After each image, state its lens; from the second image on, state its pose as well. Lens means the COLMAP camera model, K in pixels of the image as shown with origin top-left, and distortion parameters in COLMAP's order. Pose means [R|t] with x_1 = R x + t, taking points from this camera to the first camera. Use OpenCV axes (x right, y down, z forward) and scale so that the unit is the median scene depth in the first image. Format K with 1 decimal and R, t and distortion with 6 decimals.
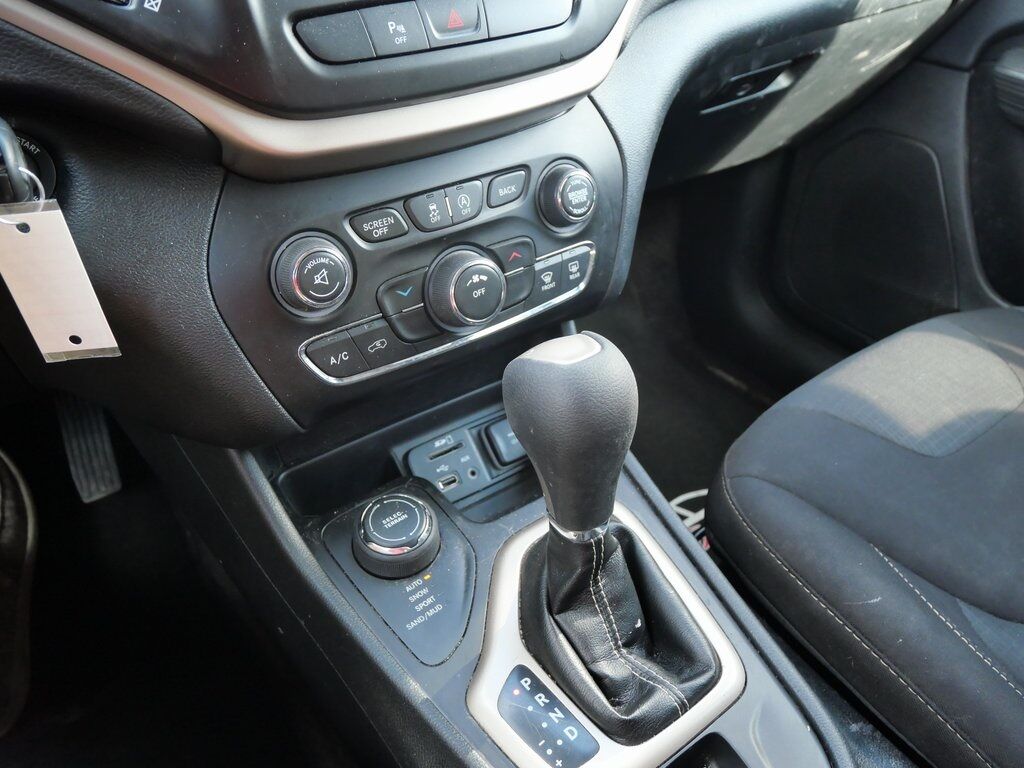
lens RADIAL K [[756.8, 0, 512.0], [0, 756.8, 384.0], [0, 0, 1]] dist [-0.063858, 0.001039]
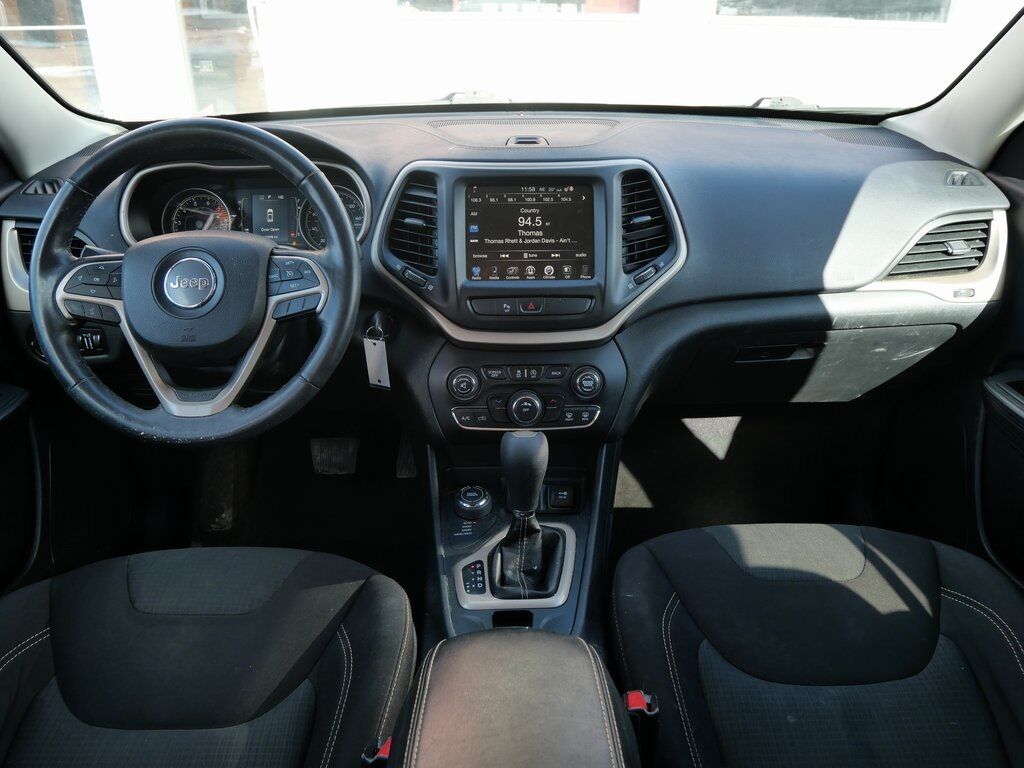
lens RADIAL K [[756.8, 0, 512.0], [0, 756.8, 384.0], [0, 0, 1]] dist [-0.063858, 0.001039]
pose [[0.822380, 0.248347, -0.511874, 1.135192], [-0.344458, 0.933402, -0.100548, 0.059404], [0.452813, 0.259007, 0.853156, -1.095620]]
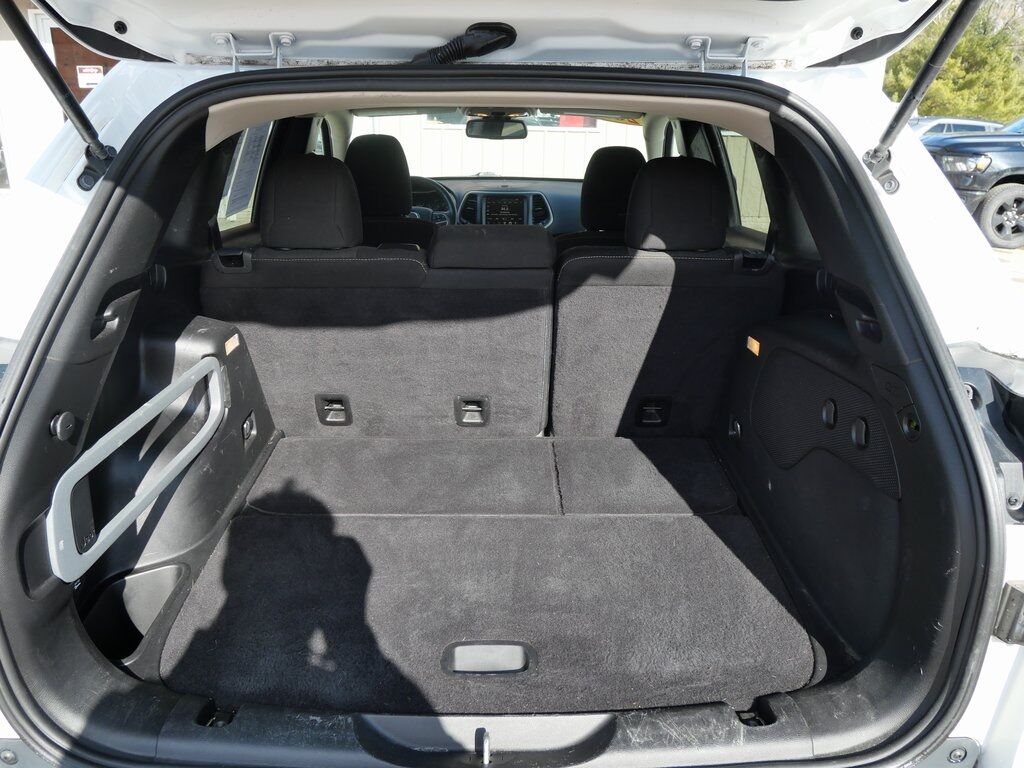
lens RADIAL K [[756.8, 0, 512.0], [0, 756.8, 384.0], [0, 0, 1]] dist [-0.063858, 0.001039]
pose [[0.823879, 0.199498, -0.530494, 4.281491], [-0.354270, 0.911883, -0.207272, 2.469091], [0.442398, 0.358705, 0.821958, -4.772153]]
